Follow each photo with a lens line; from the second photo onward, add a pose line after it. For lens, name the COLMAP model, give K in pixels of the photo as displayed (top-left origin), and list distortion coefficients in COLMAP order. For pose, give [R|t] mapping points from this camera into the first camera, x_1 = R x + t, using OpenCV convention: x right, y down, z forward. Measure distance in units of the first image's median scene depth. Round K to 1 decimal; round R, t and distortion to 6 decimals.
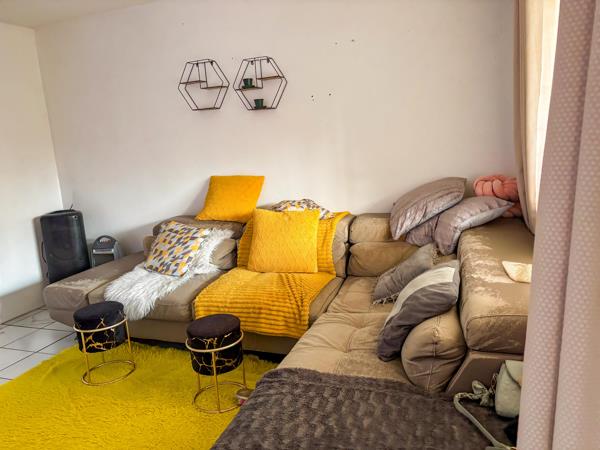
lens RADIAL K [[455.6, 0, 300.0], [0, 455.6, 225.0], [0, 0, 1]] dist [0.003125, 0.012216]
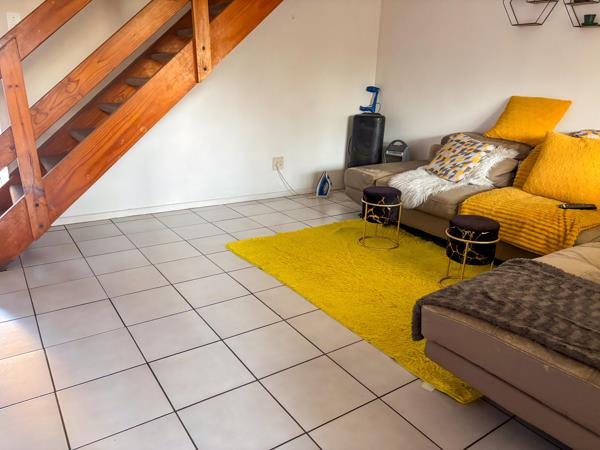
lens RADIAL K [[455.6, 0, 300.0], [0, 455.6, 225.0], [0, 0, 1]] dist [0.003125, 0.012216]
pose [[0.803188, 0.269898, -0.531078, 0.046456], [-0.198840, 0.961815, 0.188080, 0.078647], [0.561562, -0.045464, 0.826185, -0.117771]]
